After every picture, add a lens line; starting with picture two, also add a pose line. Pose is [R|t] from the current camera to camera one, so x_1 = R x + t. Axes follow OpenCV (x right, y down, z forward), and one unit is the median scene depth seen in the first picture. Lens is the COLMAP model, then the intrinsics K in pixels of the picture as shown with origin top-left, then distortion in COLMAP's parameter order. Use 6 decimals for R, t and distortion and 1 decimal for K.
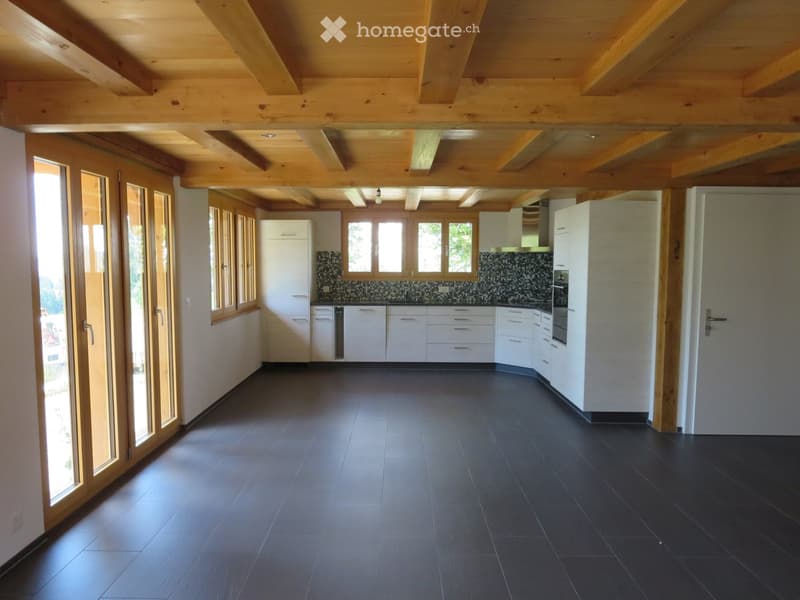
lens RADIAL K [[568.5, 0, 400.5], [0, 568.5, 302.1], [0, 0, 1]] dist [-0.006726, -0.001840]
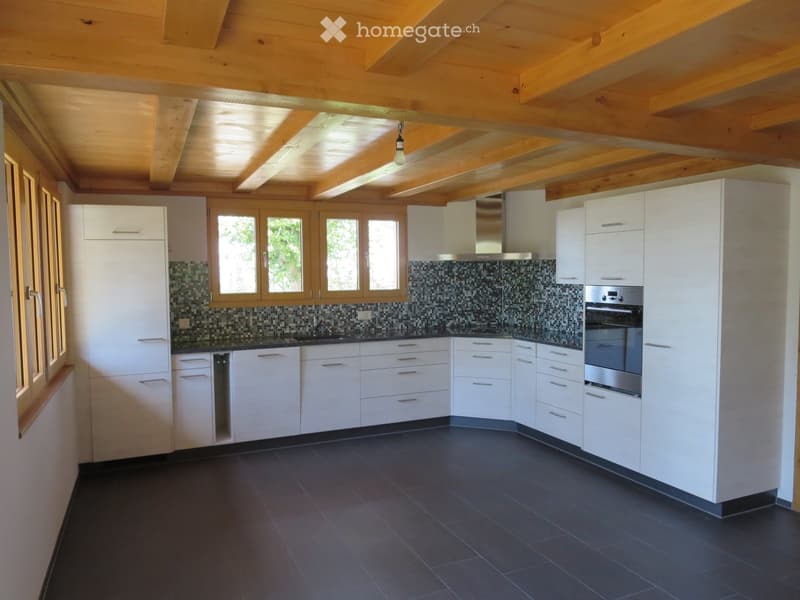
lens RADIAL K [[568.5, 0, 397.7], [0, 568.5, 299.8], [0, 0, 1]] dist [-0.006726, -0.001840]
pose [[0.913950, -0.033258, 0.404461, -0.168592], [0.042971, 0.998964, -0.014959, -0.029269], [-0.403544, 0.031052, 0.914433, 0.353383]]
